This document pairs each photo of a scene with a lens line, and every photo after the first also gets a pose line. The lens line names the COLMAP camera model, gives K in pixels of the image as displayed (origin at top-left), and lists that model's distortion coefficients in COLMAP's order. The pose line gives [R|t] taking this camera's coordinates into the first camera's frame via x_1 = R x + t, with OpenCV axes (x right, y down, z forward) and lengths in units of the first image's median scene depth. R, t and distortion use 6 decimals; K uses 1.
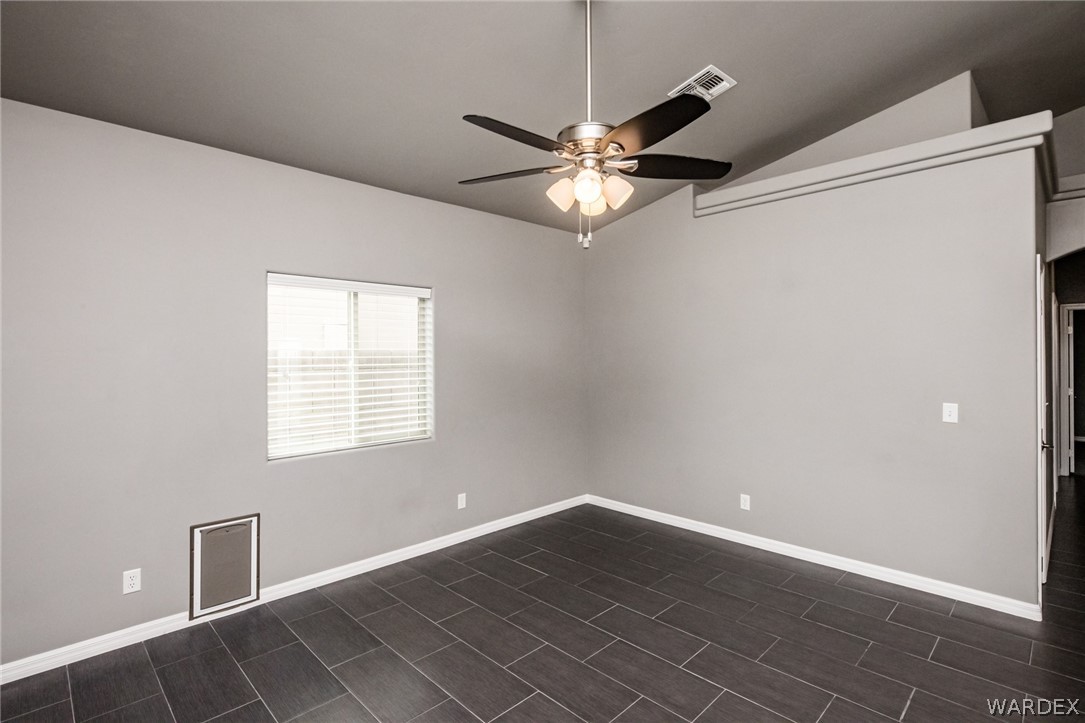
lens RADIAL K [[518.3, 0, 538.6], [0, 518.3, 357.5], [0, 0, 1]] dist [0.003818, -0.004393]
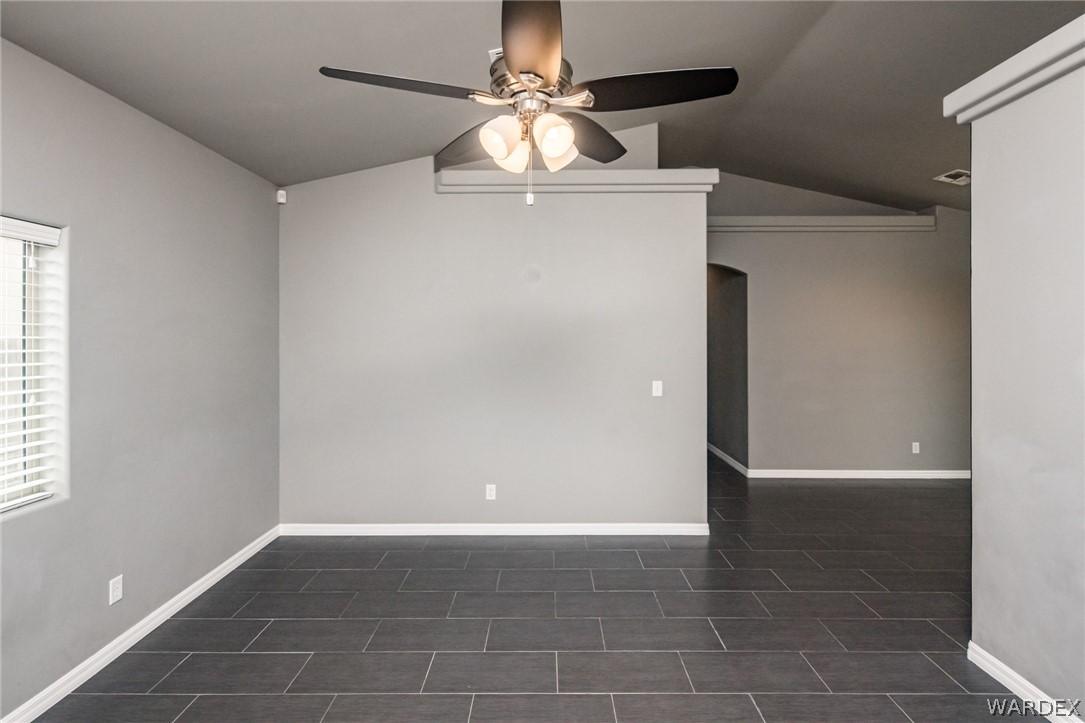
lens RADIAL K [[523.5, 0, 542.9], [0, 523.5, 337.4], [0, 0, 1]] dist [0.001329, 0.000220]
pose [[0.702420, 0.000038, 0.711763, -0.281533], [0.003411, 0.999988, -0.003419, -0.013257], [-0.711755, 0.004829, 0.702411, 0.269011]]
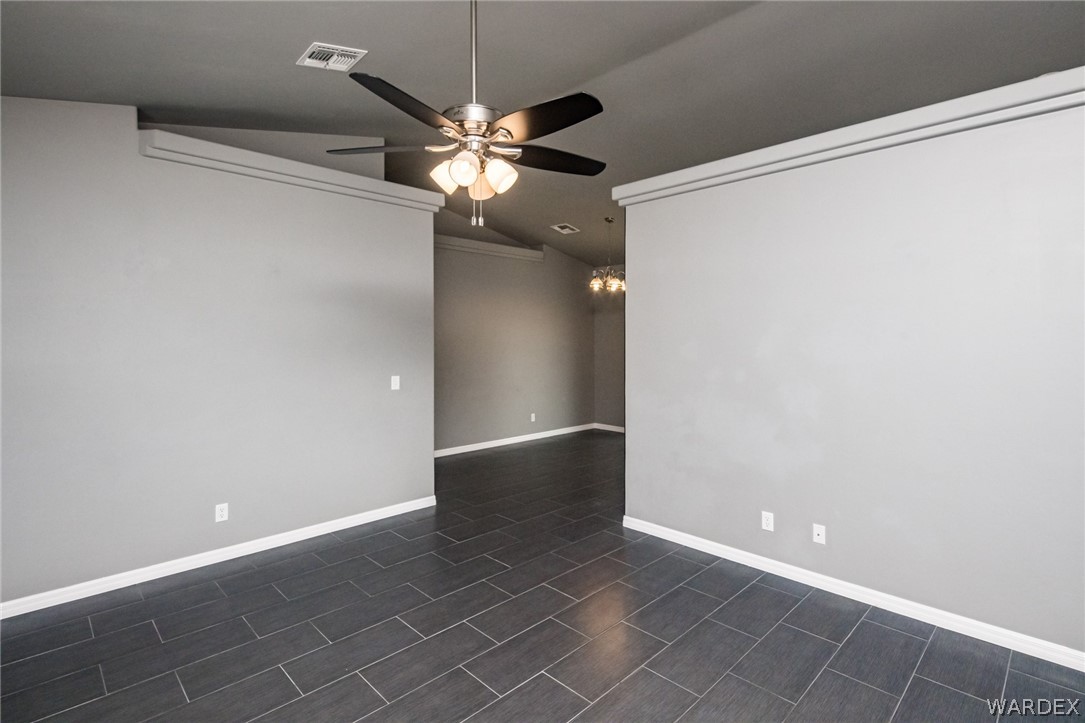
lens RADIAL K [[525.1, 0, 546.9], [0, 525.1, 348.7], [0, 0, 1]] dist [-0.000474, -0.001019]
pose [[-0.010666, -0.015190, 0.999828, -0.561140], [0.009369, 0.999839, 0.015290, -0.003183], [-0.999899, 0.009530, -0.010522, 0.543717]]
